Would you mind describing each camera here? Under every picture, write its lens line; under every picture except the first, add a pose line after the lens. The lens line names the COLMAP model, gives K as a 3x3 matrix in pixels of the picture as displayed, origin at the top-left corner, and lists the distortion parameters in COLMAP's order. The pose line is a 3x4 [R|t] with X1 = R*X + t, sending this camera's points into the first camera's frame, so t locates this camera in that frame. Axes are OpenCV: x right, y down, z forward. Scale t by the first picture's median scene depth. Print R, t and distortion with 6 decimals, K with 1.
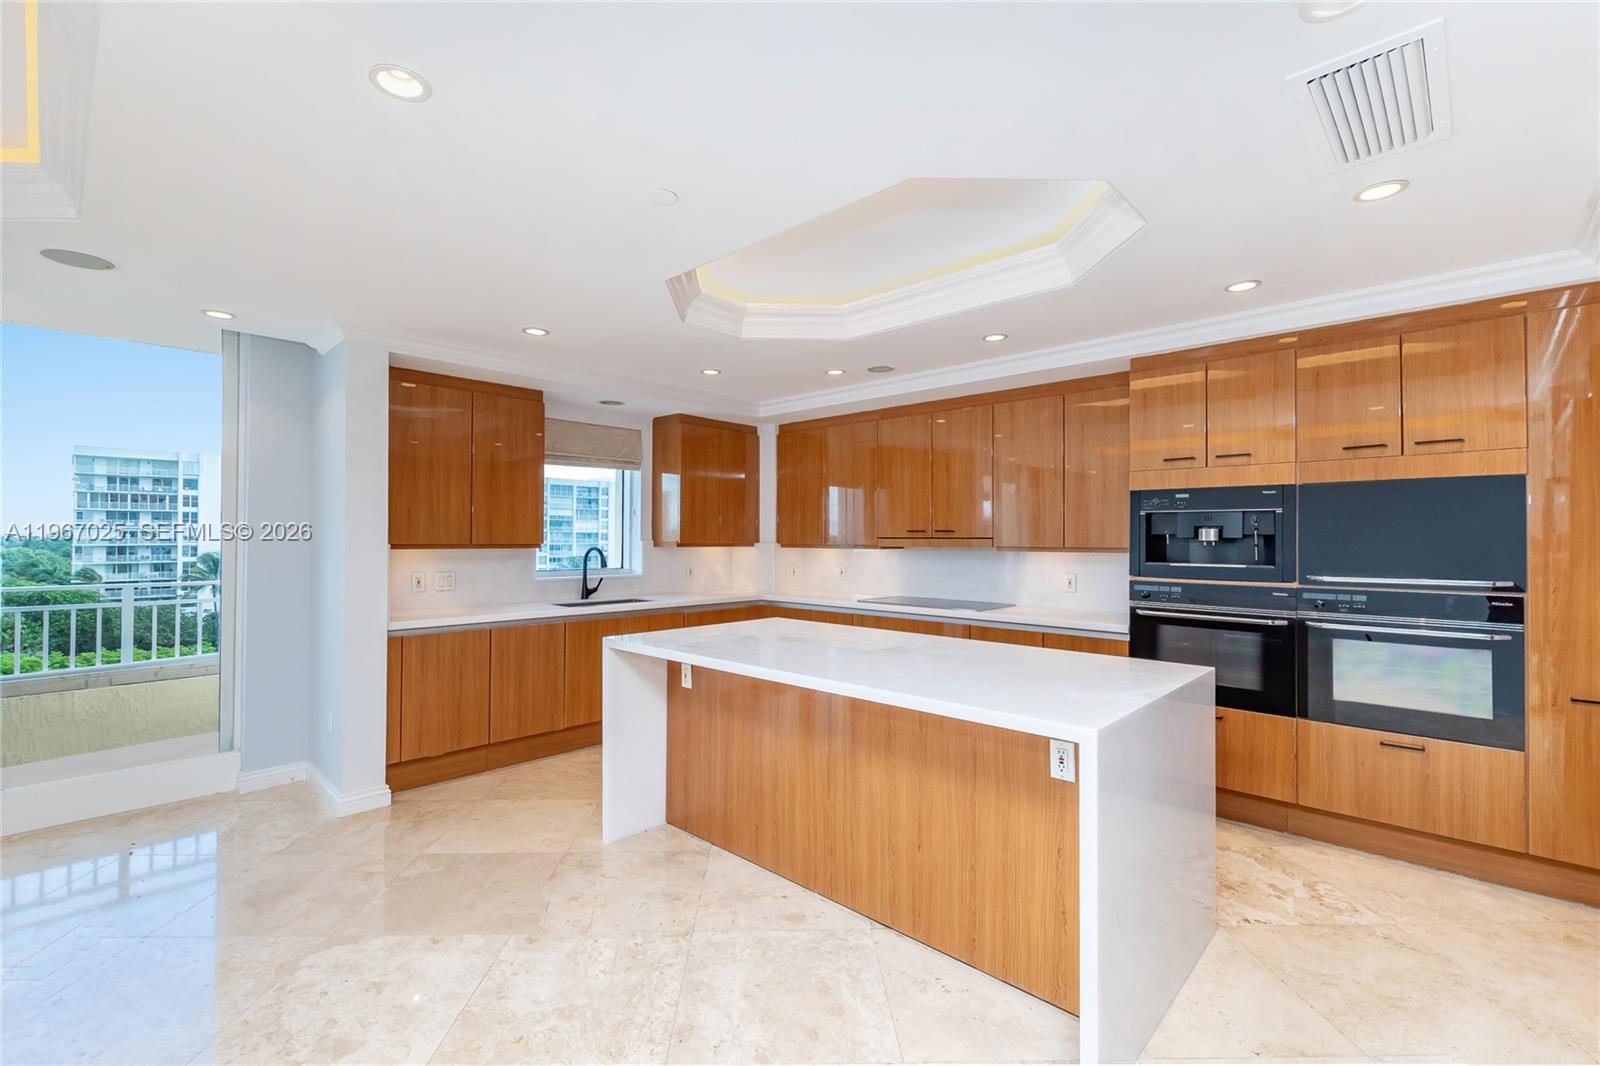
lens RADIAL K [[682.1, 0, 784.6], [0, 682.1, 534.7], [0, 0, 1]] dist [0.000378, -0.000324]
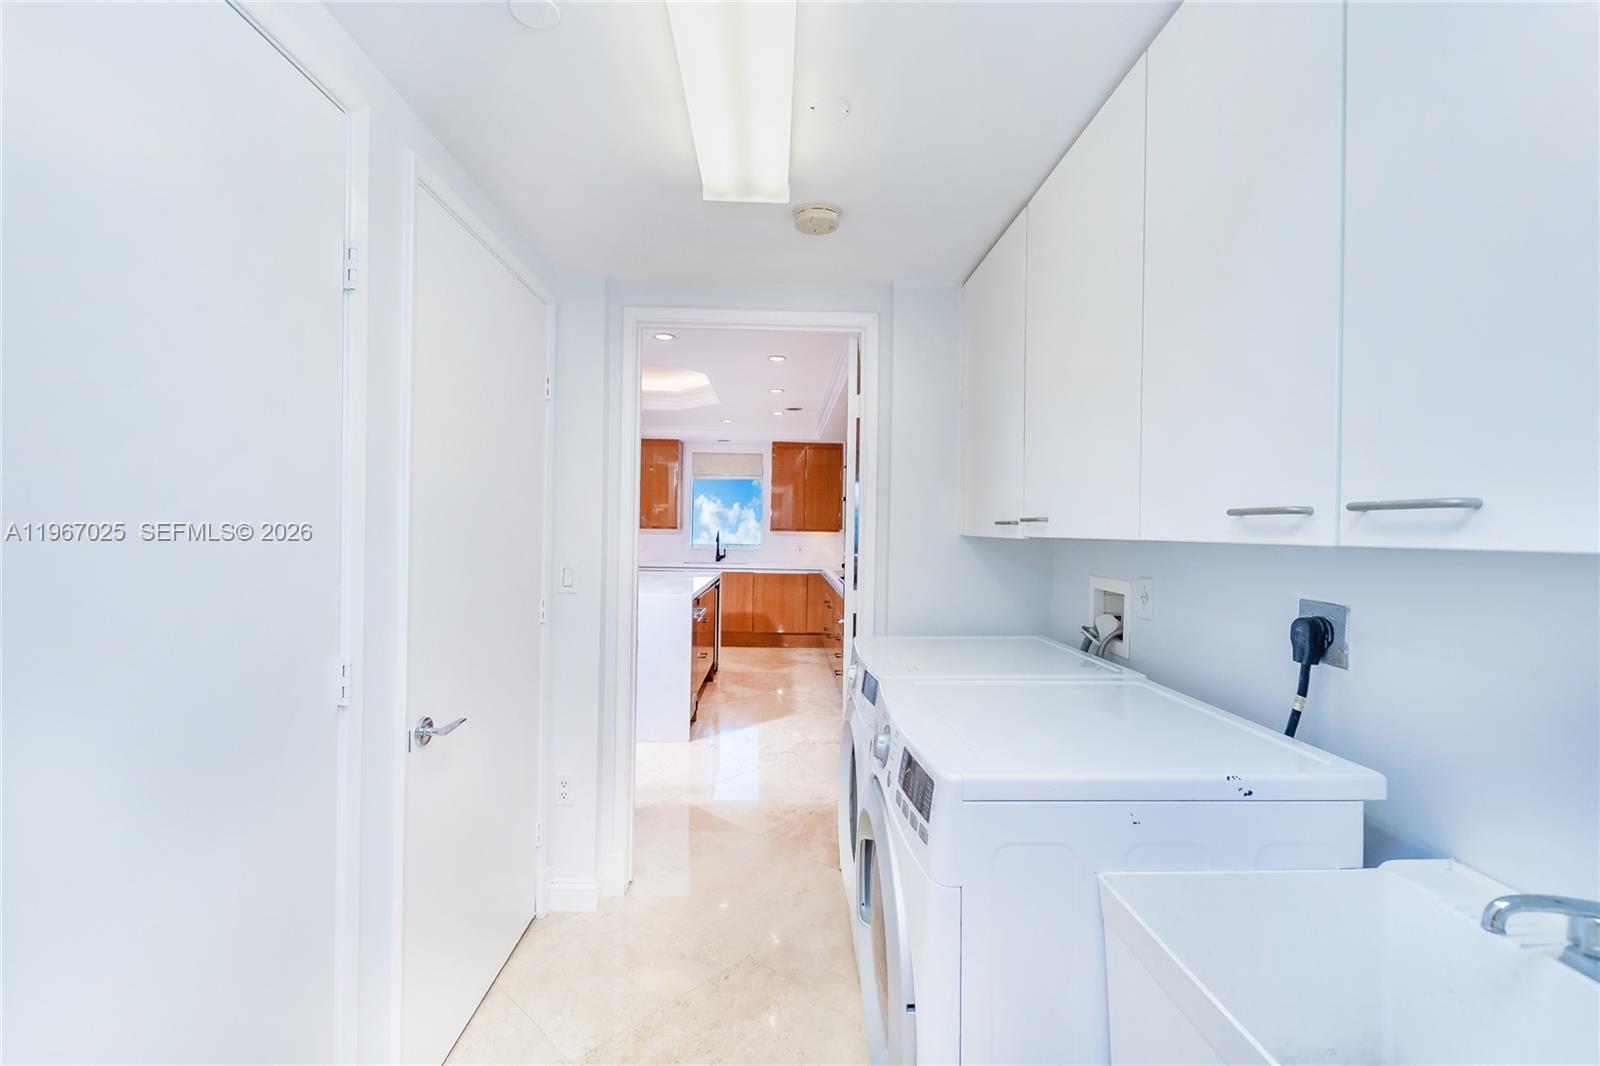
lens RADIAL K [[682.1, 0, 796.0], [0, 682.1, 533.6], [0, 0, 1]] dist [0.000378, -0.000324]
pose [[0.690428, -0.001551, -0.723400, 1.119873], [0.002164, 0.999998, -0.000079, 0.030352], [0.723398, -0.001511, 0.690429, 0.008310]]
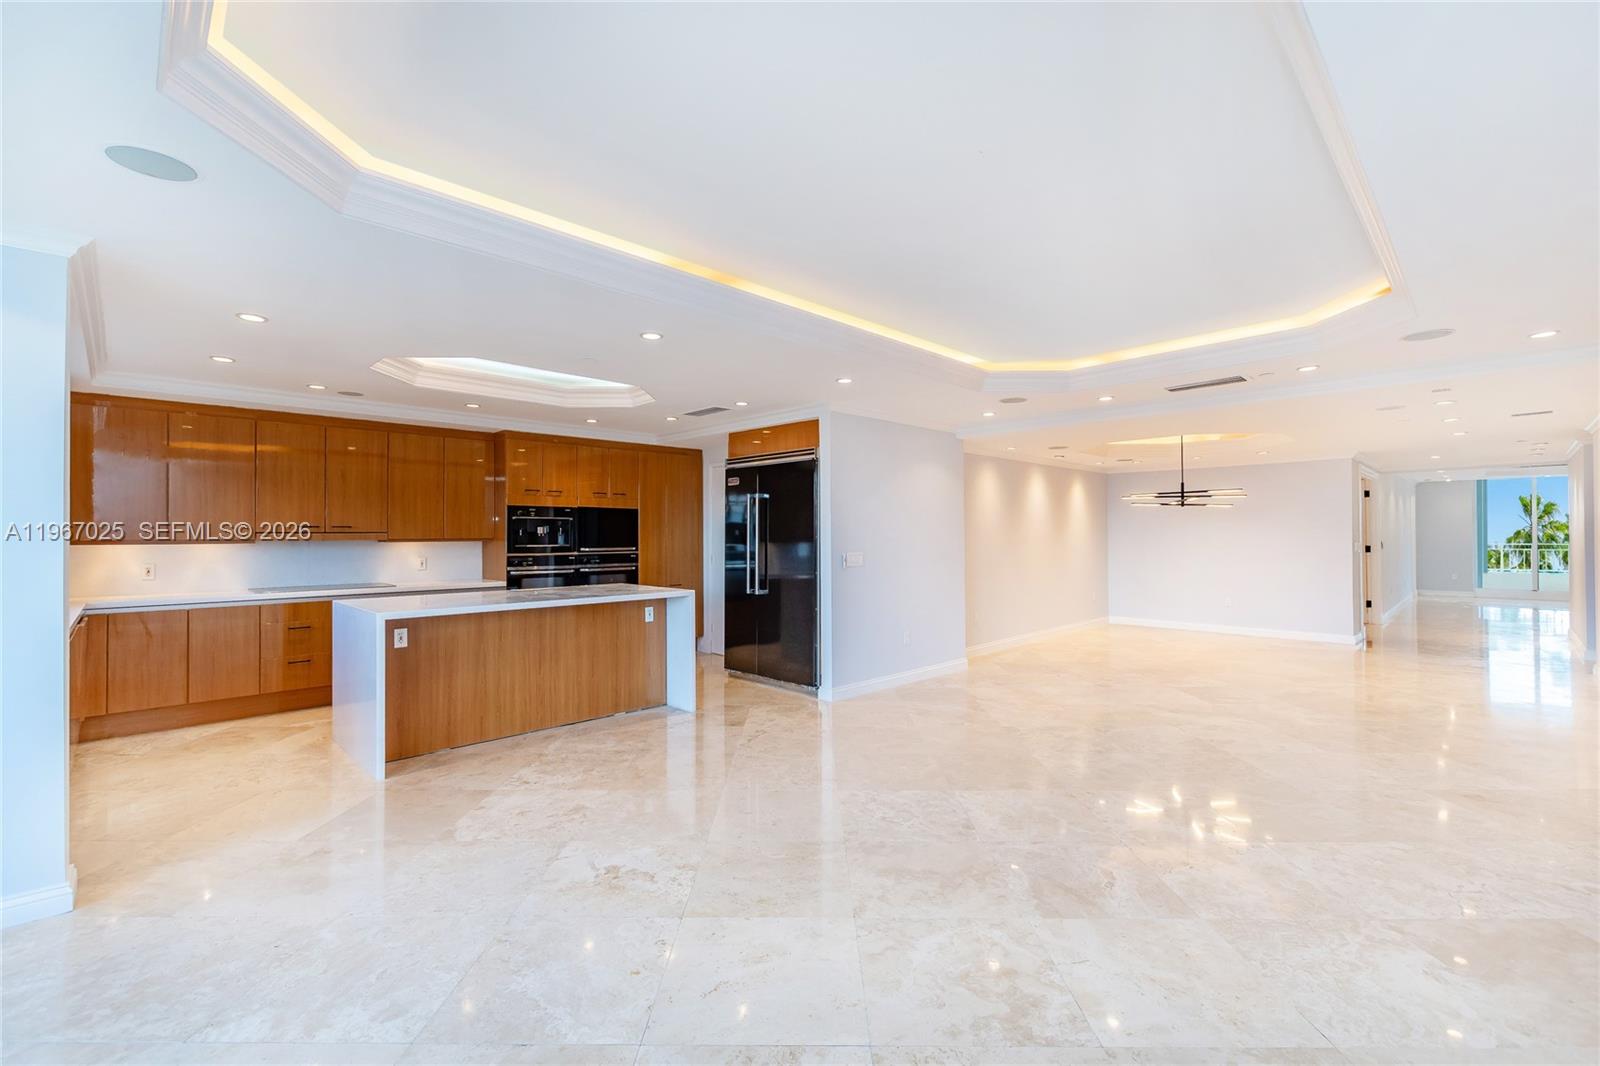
lens RADIAL K [[709.3, 0, 803.4], [0, 709.3, 528.9], [0, 0, 1]] dist [0.020952, -0.001469]
pose [[0.028951, 0.003033, 0.999576, -1.041549], [-0.006513, 0.999975, -0.002846, -0.002450], [-0.999560, -0.006428, 0.028970, 0.136982]]
